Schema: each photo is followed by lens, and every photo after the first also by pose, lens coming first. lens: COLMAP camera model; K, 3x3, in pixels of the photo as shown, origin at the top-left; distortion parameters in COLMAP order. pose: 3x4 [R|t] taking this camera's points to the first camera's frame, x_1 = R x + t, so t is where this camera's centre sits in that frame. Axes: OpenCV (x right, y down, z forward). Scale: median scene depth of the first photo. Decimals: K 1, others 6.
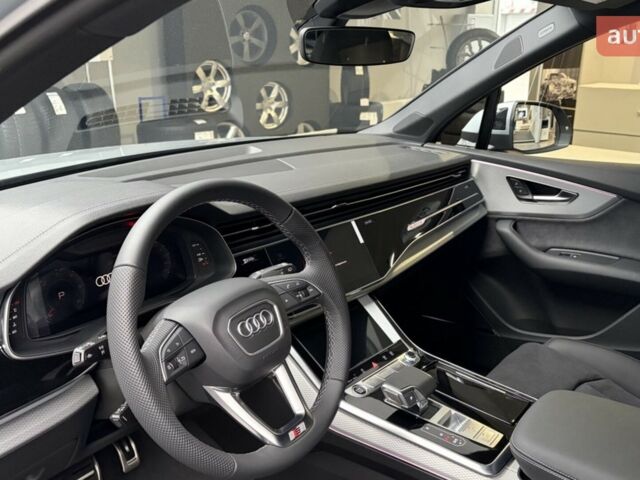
lens RADIAL K [[670.4, 0, 320.0], [0, 670.4, 240.0], [0, 0, 1]] dist [0.058269, 0.012751]
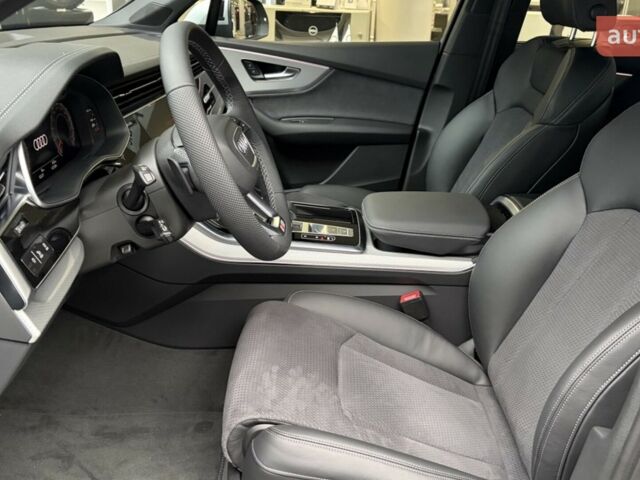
lens RADIAL K [[670.4, 0, 320.0], [0, 670.4, 240.0], [0, 0, 1]] dist [0.058269, 0.012751]
pose [[0.801619, -0.199308, 0.563634, -0.335405], [0.146616, 0.979540, 0.137856, 0.071208], [-0.579579, -0.027870, 0.814440, -0.033681]]
